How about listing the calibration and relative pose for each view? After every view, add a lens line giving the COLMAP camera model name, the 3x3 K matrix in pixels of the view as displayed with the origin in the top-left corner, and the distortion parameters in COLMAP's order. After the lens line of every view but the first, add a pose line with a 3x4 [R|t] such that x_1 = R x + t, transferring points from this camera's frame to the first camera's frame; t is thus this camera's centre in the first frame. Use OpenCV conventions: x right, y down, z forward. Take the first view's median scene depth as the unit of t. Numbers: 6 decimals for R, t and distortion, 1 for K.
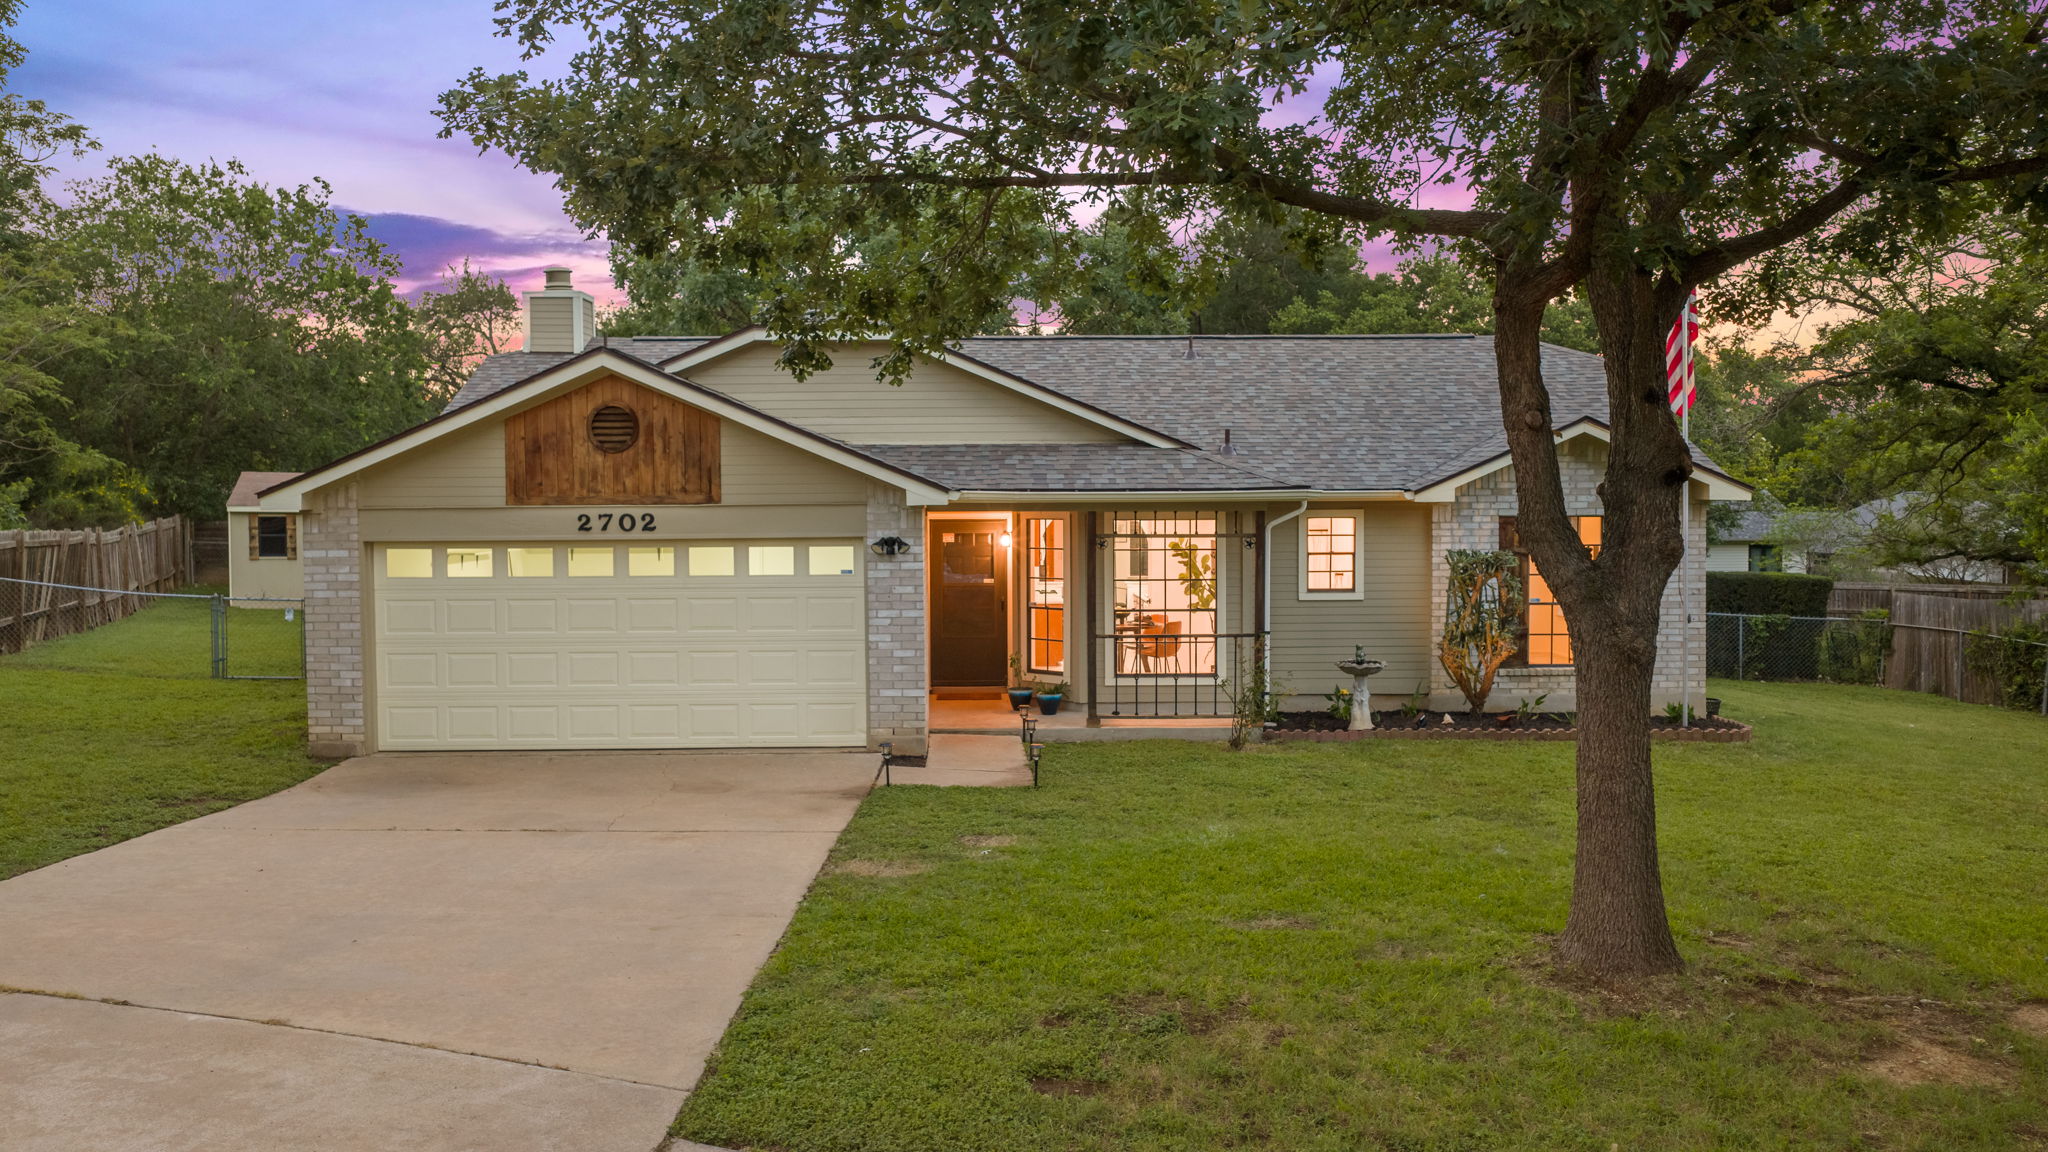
lens RADIAL K [[1700.8, 0, 1022.1], [0, 1700.8, 605.7], [0, 0, 1]] dist [0.020164, -0.048003]
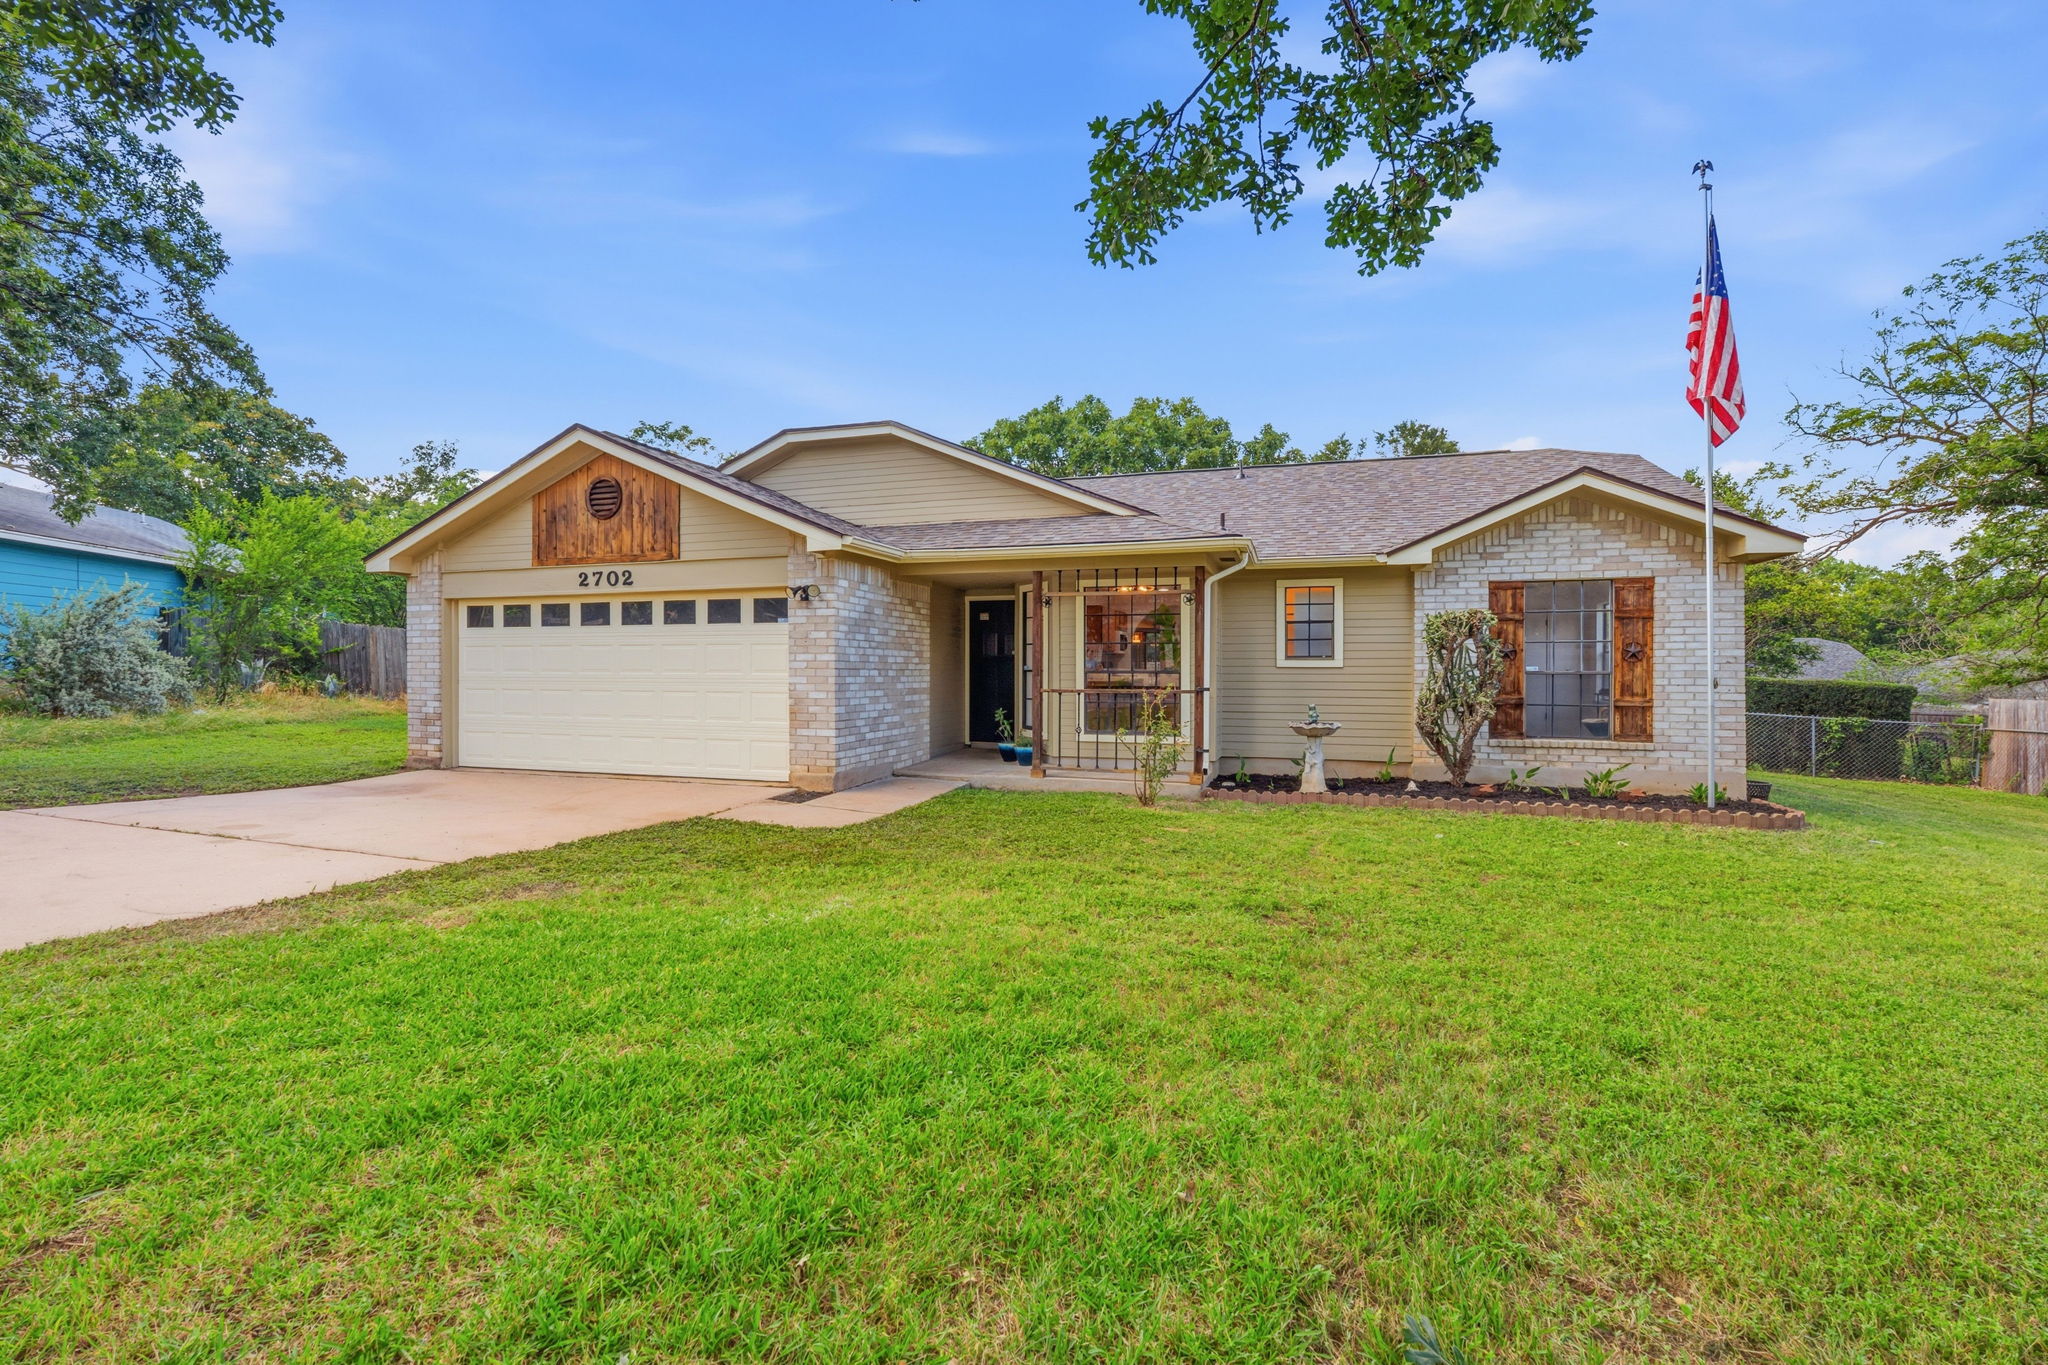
lens RADIAL K [[901.8, 0, 1024.0], [0, 901.8, 682.5], [0, 0, 1]] dist [-0.007119, 0.000812]
pose [[0.943926, 0.011232, -0.329967, 0.237446], [-0.027778, 0.998579, -0.045472, 0.042432], [0.328988, 0.052088, 0.942897, 0.513427]]
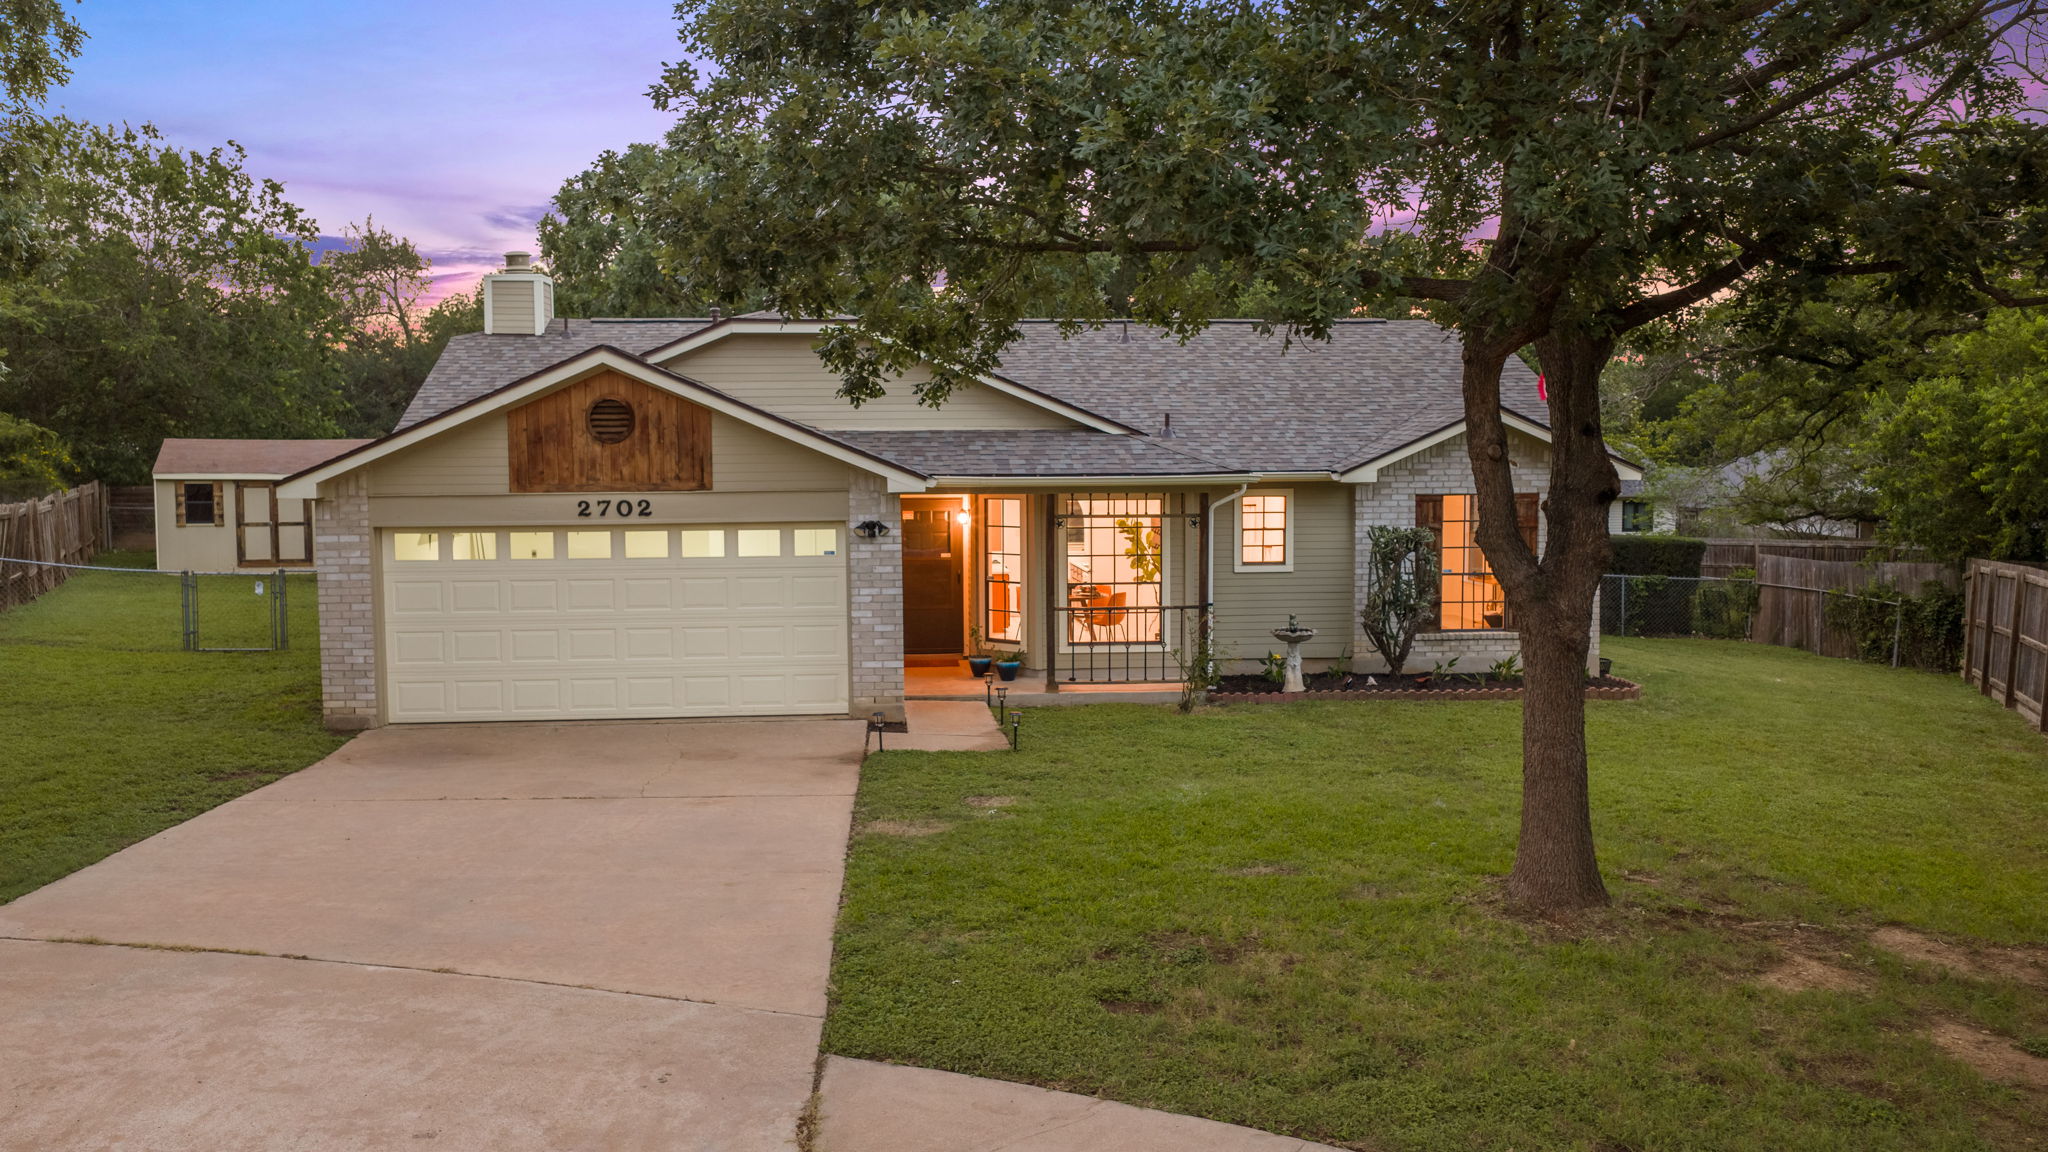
lens RADIAL K [[1700.8, 0, 1022.1], [0, 1700.8, 605.7], [0, 0, 1]] dist [0.020164, -0.048003]
pose [[0.997634, -0.007383, 0.068356, -0.055802], [0.005326, 0.999529, 0.030225, -0.018512], [-0.068547, -0.029789, 0.997203, -0.087746]]
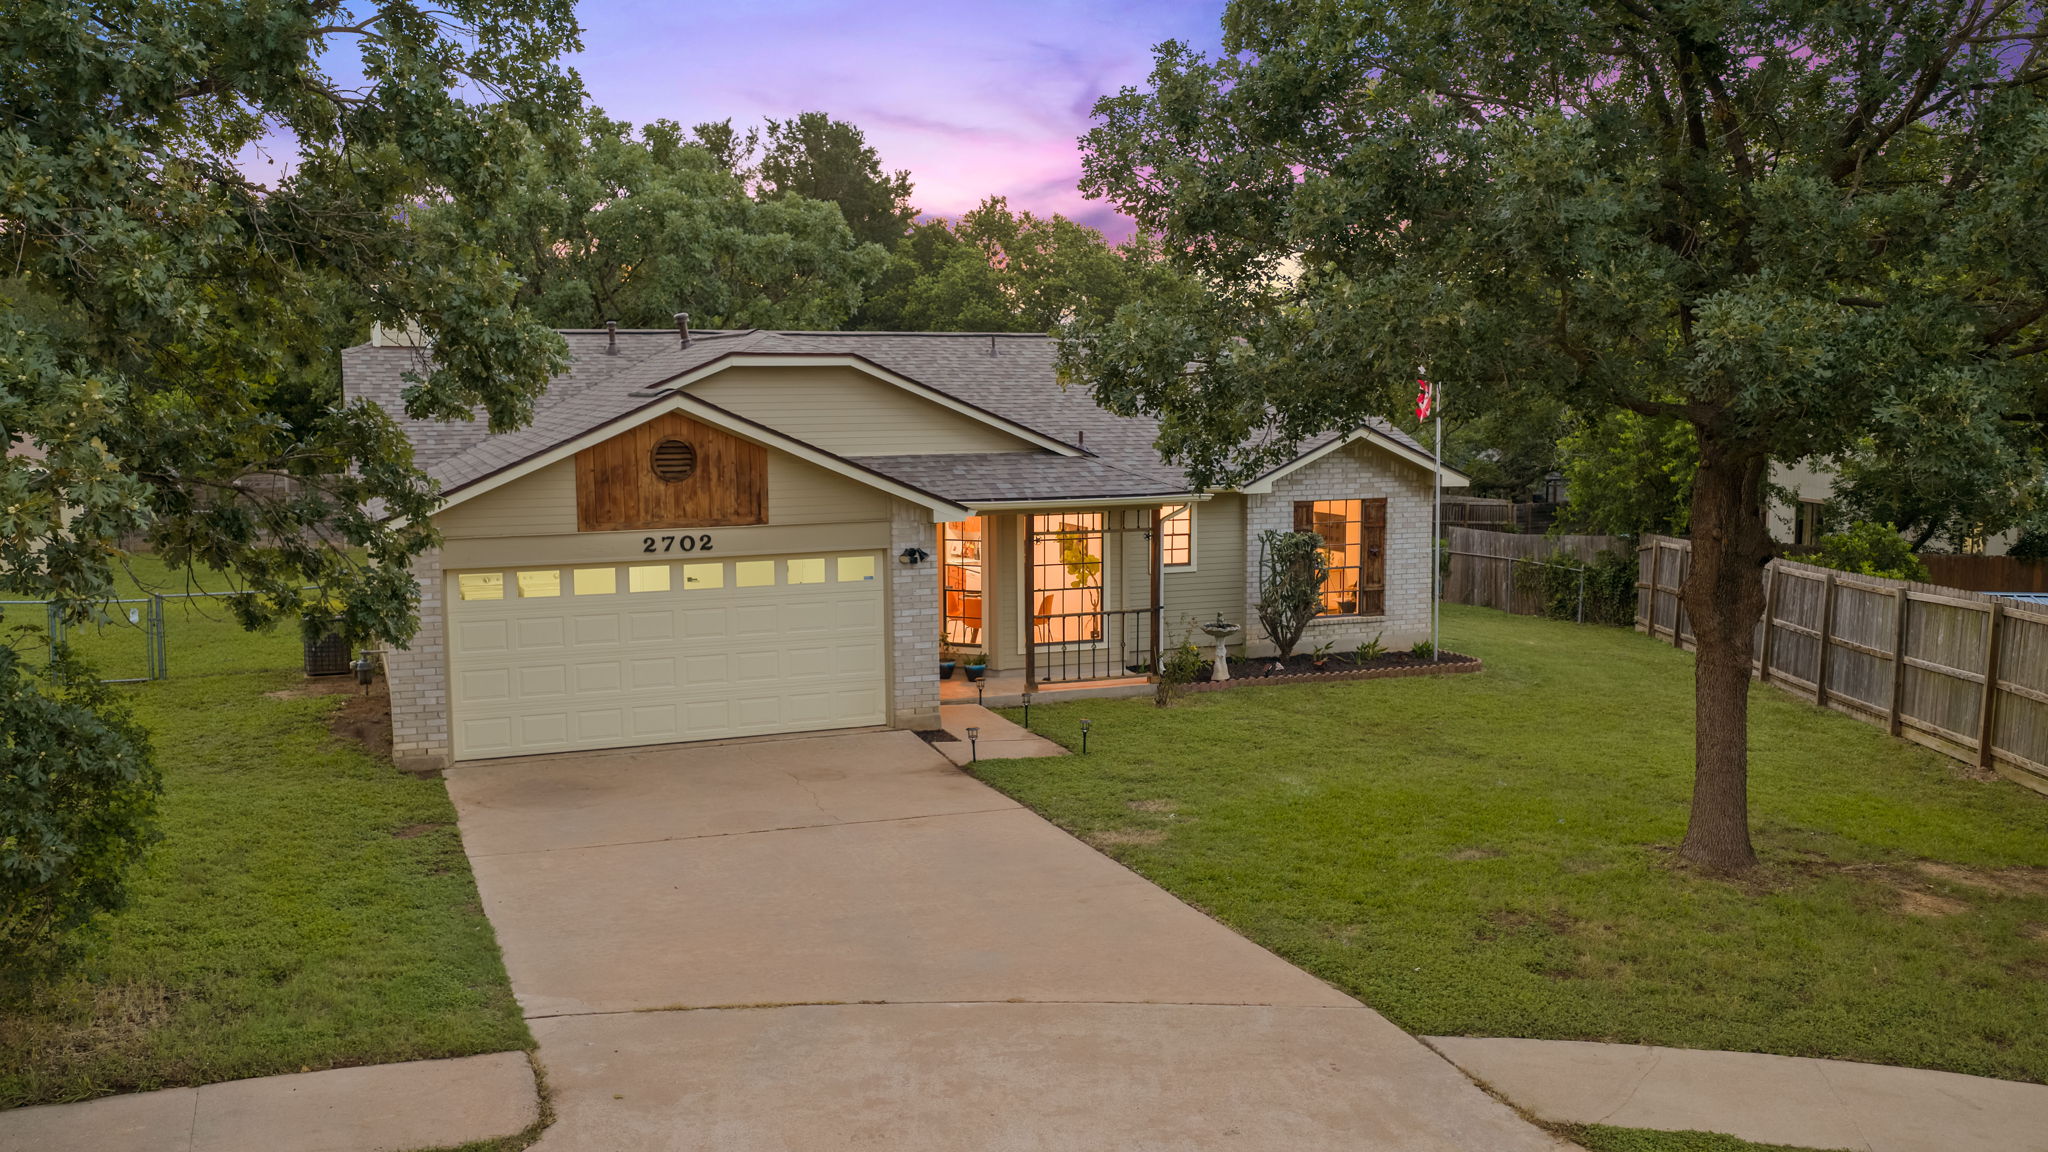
lens RADIAL K [[1700.8, 0, 1022.1], [0, 1700.8, 605.7], [0, 0, 1]] dist [0.020164, -0.048003]
pose [[0.934696, -0.046432, 0.352402, -0.422367], [0.023158, 0.997280, 0.069979, -0.081073], [-0.354692, -0.057248, 0.933229, -0.130246]]
